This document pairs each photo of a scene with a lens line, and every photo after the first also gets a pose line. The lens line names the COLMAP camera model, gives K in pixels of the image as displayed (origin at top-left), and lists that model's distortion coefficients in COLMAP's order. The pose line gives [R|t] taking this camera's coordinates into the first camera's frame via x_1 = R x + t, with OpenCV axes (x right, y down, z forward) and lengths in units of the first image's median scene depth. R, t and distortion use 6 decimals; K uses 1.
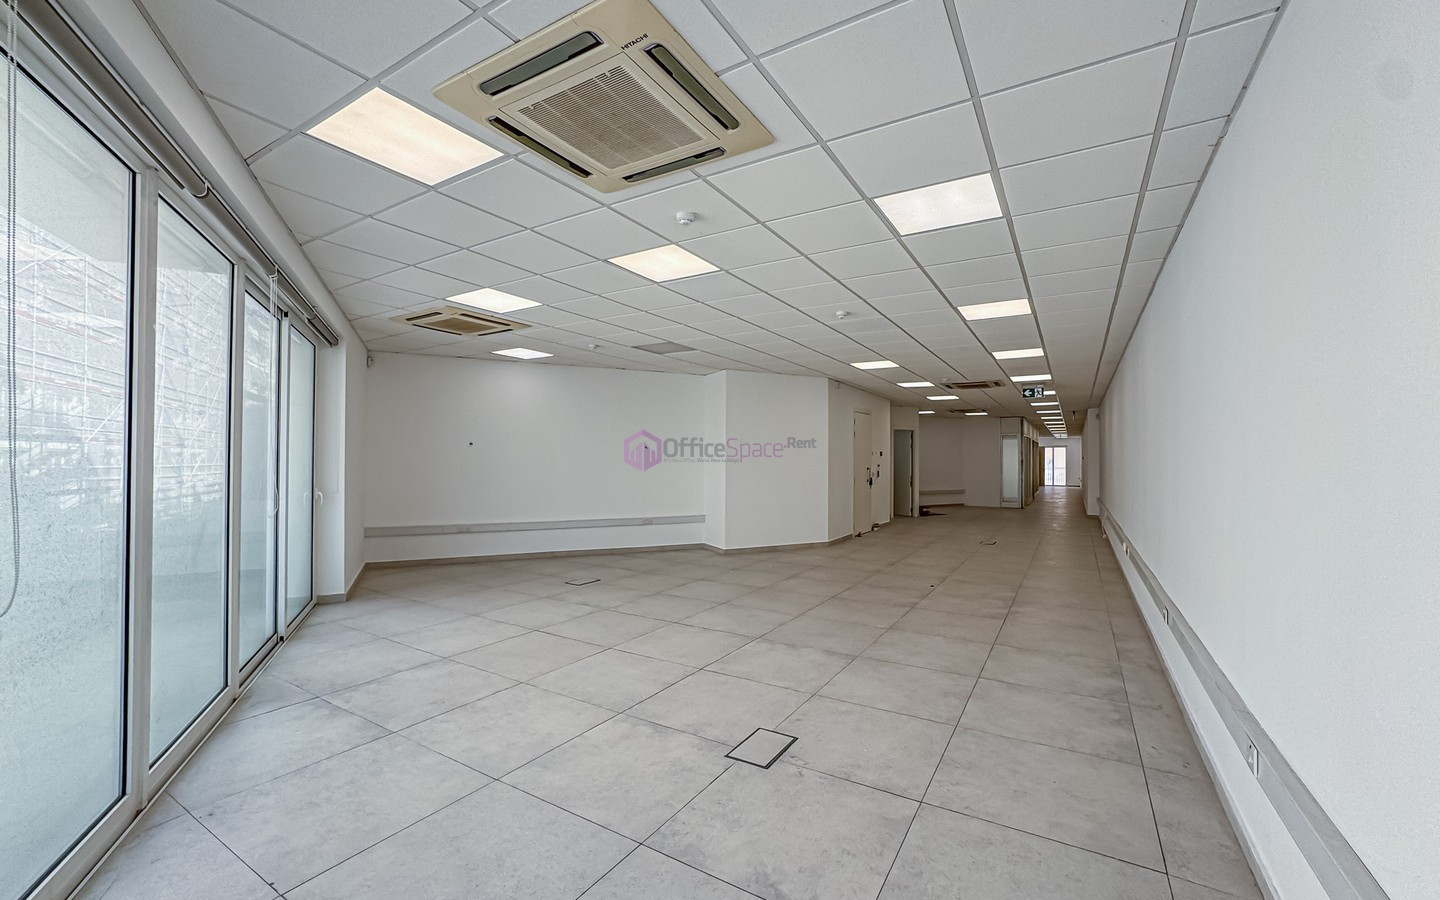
lens RADIAL K [[579.7, 0, 725.2], [0, 579.7, 452.3], [0, 0, 1]] dist [-0.022102, -0.000005]
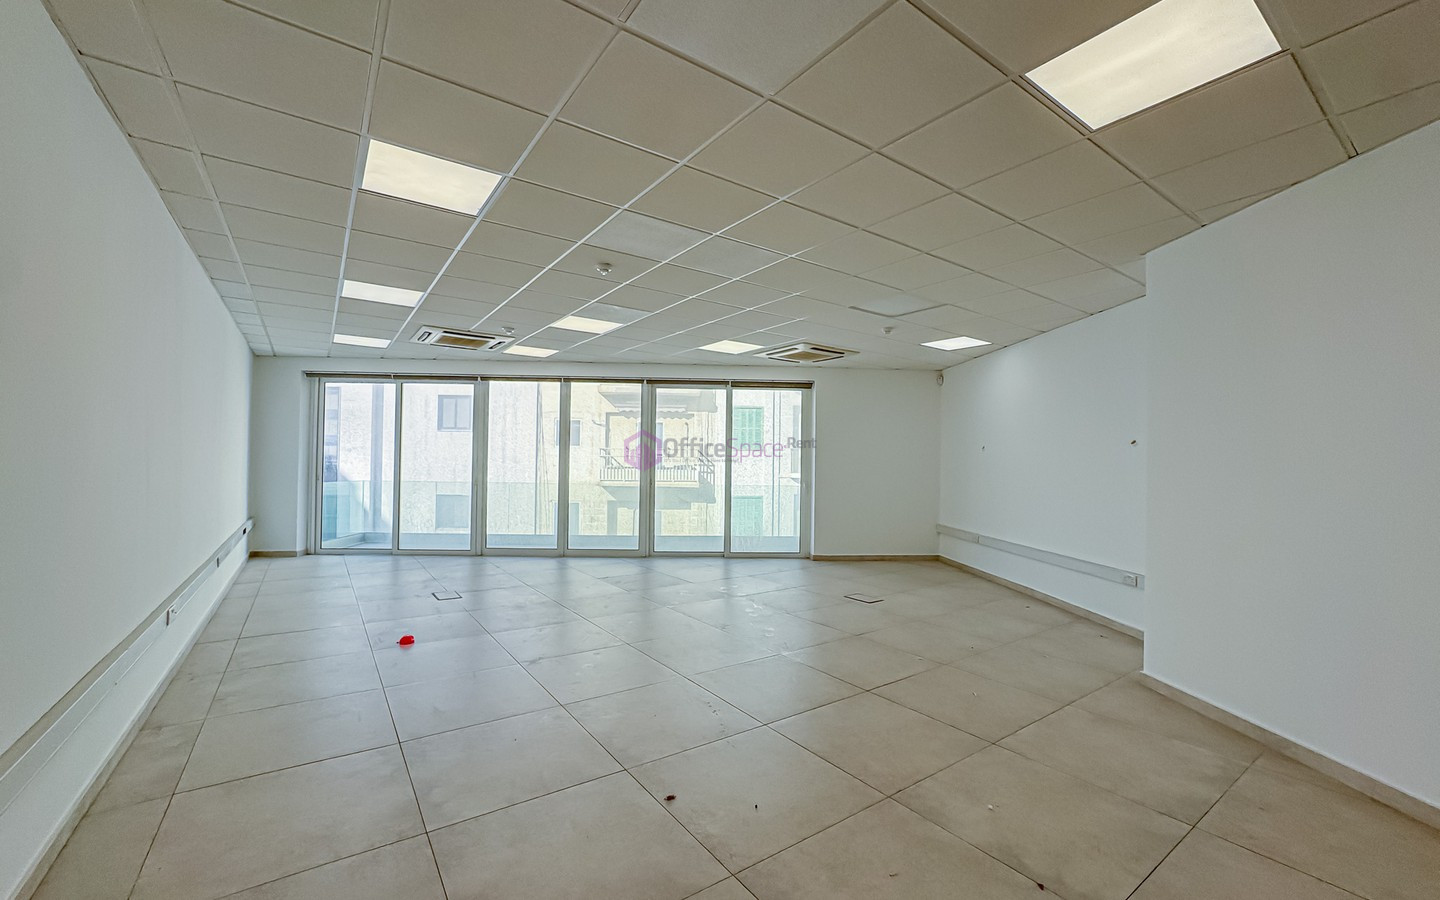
lens RADIAL K [[579.7, 0, 725.2], [0, 579.7, 452.3], [0, 0, 1]] dist [-0.022102, -0.000005]
pose [[-0.399604, -0.022459, -0.916413, 0.789125], [-0.008683, 0.999748, -0.020715, 0.019509], [0.916647, -0.000320, -0.399698, 1.372514]]
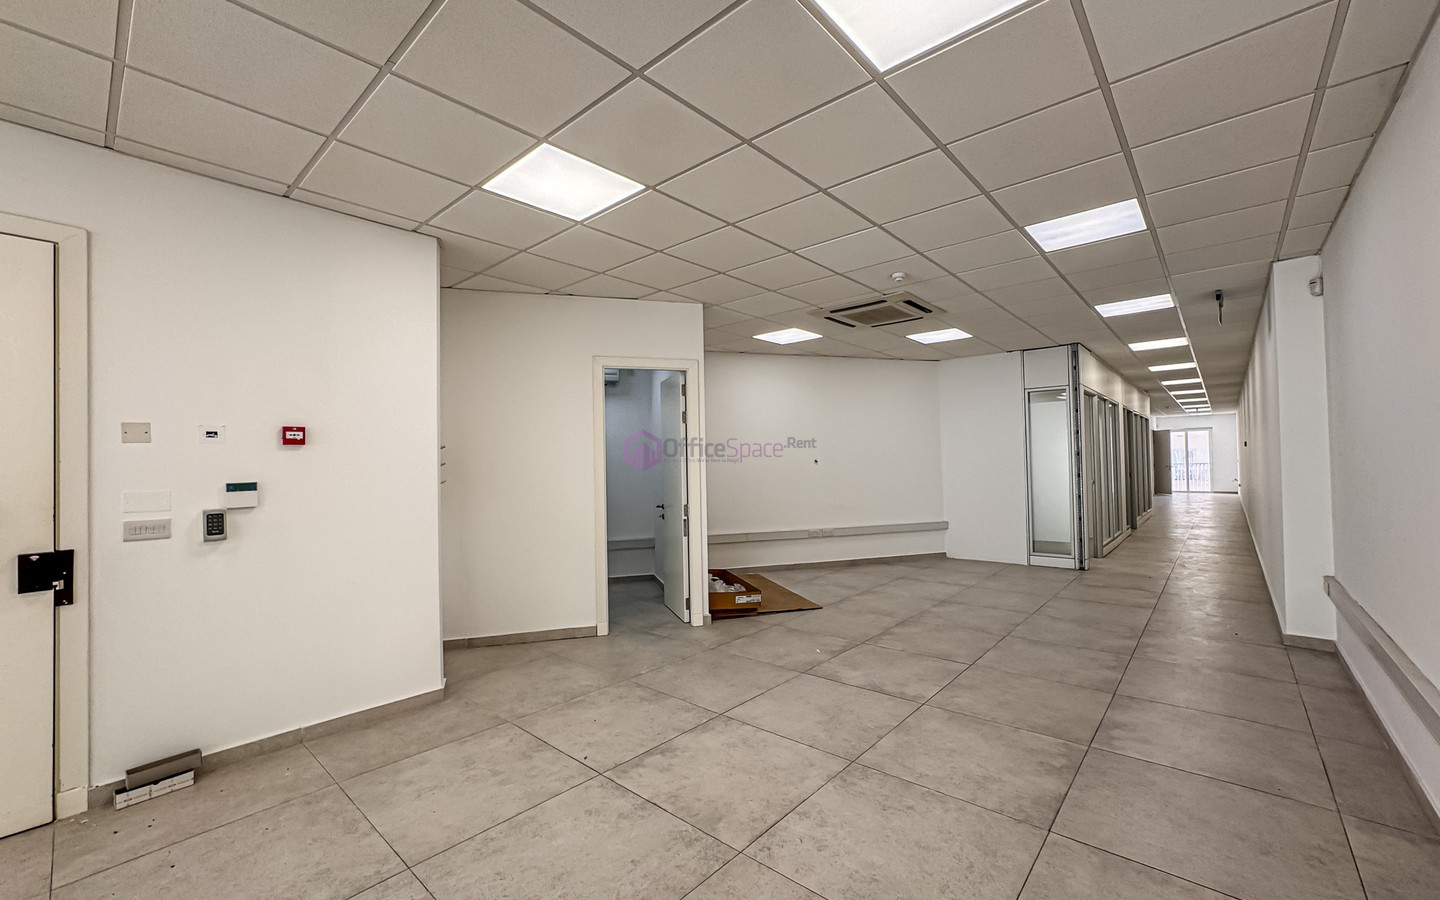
lens RADIAL K [[571.0, 0, 743.3], [0, 571.0, 452.8], [0, 0, 1]] dist [-0.012330, 0.000063]
pose [[0.987133, -0.021208, -0.158491, 0.210709], [0.021409, 0.999771, -0.000442, 0.005677], [0.158464, -0.002957, 0.987360, 0.347420]]
